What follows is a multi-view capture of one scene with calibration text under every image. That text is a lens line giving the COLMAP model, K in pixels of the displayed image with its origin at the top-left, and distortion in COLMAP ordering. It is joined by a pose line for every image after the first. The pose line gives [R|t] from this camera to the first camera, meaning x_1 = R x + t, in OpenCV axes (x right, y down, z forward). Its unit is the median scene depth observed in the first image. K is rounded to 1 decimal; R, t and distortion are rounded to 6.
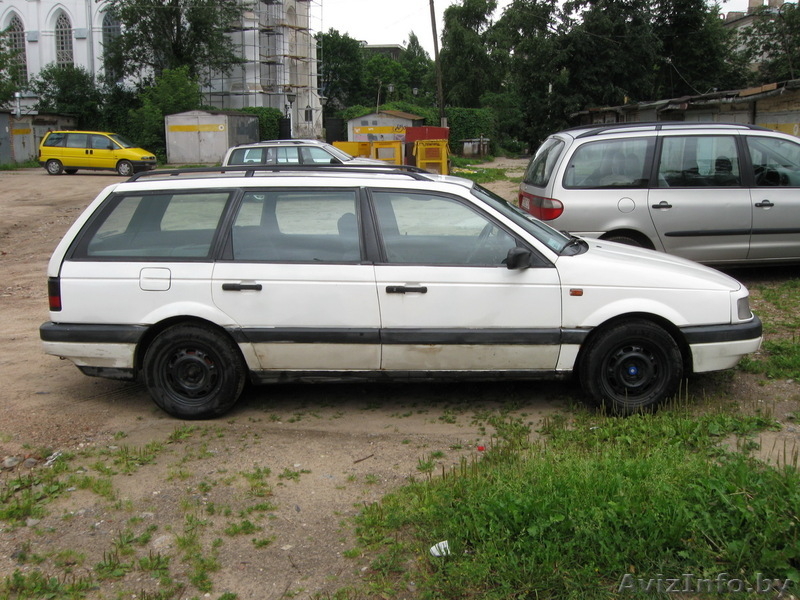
lens RADIAL K [[827.9, 0, 402.1], [0, 827.9, 301.4], [0, 0, 1]] dist [-0.108682, 0.000000]
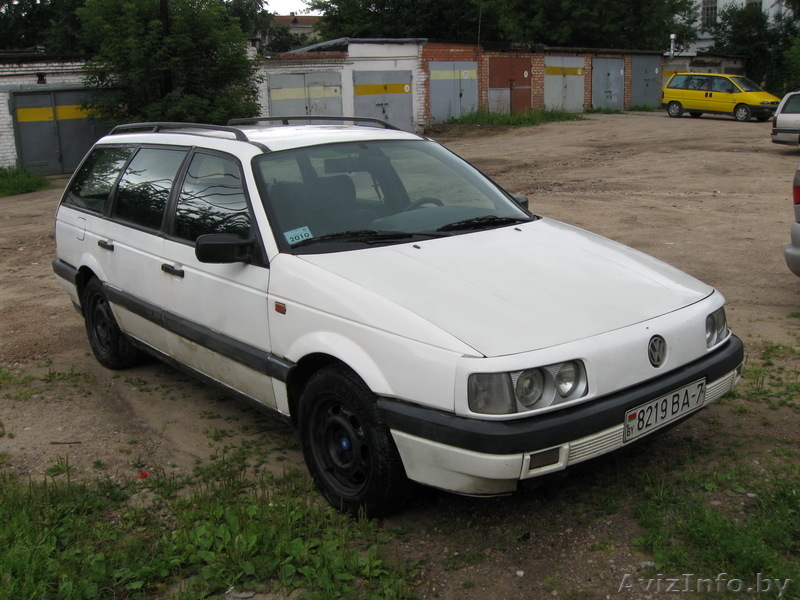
lens RADIAL K [[827.9, 0, 398.7], [0, 827.9, 300.3], [0, 0, 1]] dist [-0.108682, 0.000000]
pose [[0.677191, 0.166747, -0.716664, 0.094317], [-0.117946, 0.985989, 0.117962, -0.013476], [0.726293, 0.004645, 0.687370, 0.073129]]
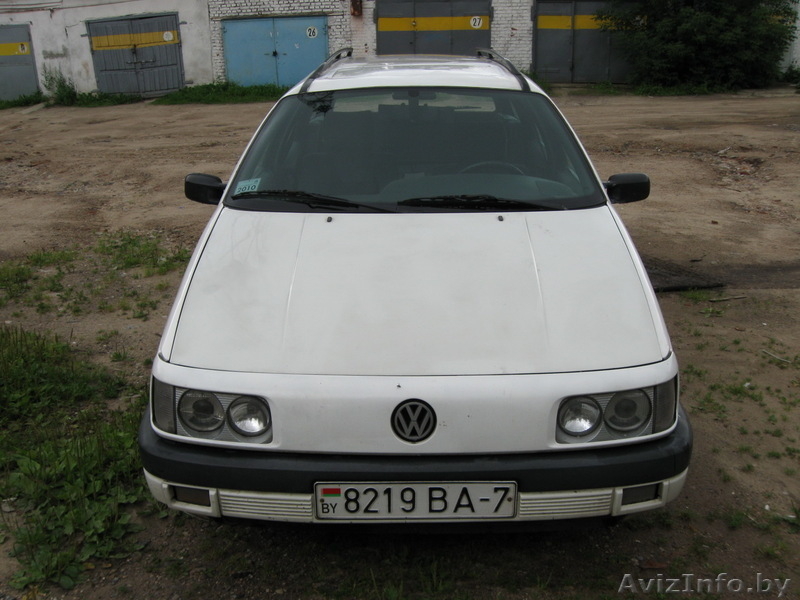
lens RADIAL K [[827.9, 0, 397.8], [0, 827.9, 301.8], [0, 0, 1]] dist [-0.108682, 0.000000]
pose [[0.052694, 0.336707, -0.940134, 0.105567], [-0.181030, 0.929064, 0.322596, -0.027269], [0.982065, 0.153193, 0.109910, 0.133007]]
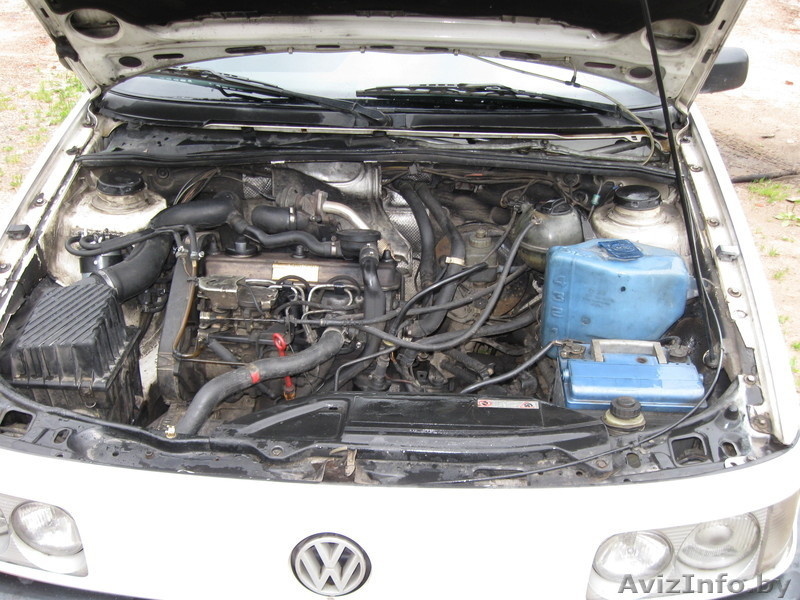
lens RADIAL K [[827.9, 0, 401.5], [0, 827.9, 298.8], [0, 0, 1]] dist [-0.108682, 0.000000]
pose [[0.023919, 0.532947, -0.845811, 0.077310], [-0.199023, 0.831656, 0.518400, -0.026530], [0.979703, 0.155936, 0.125961, 0.138458]]
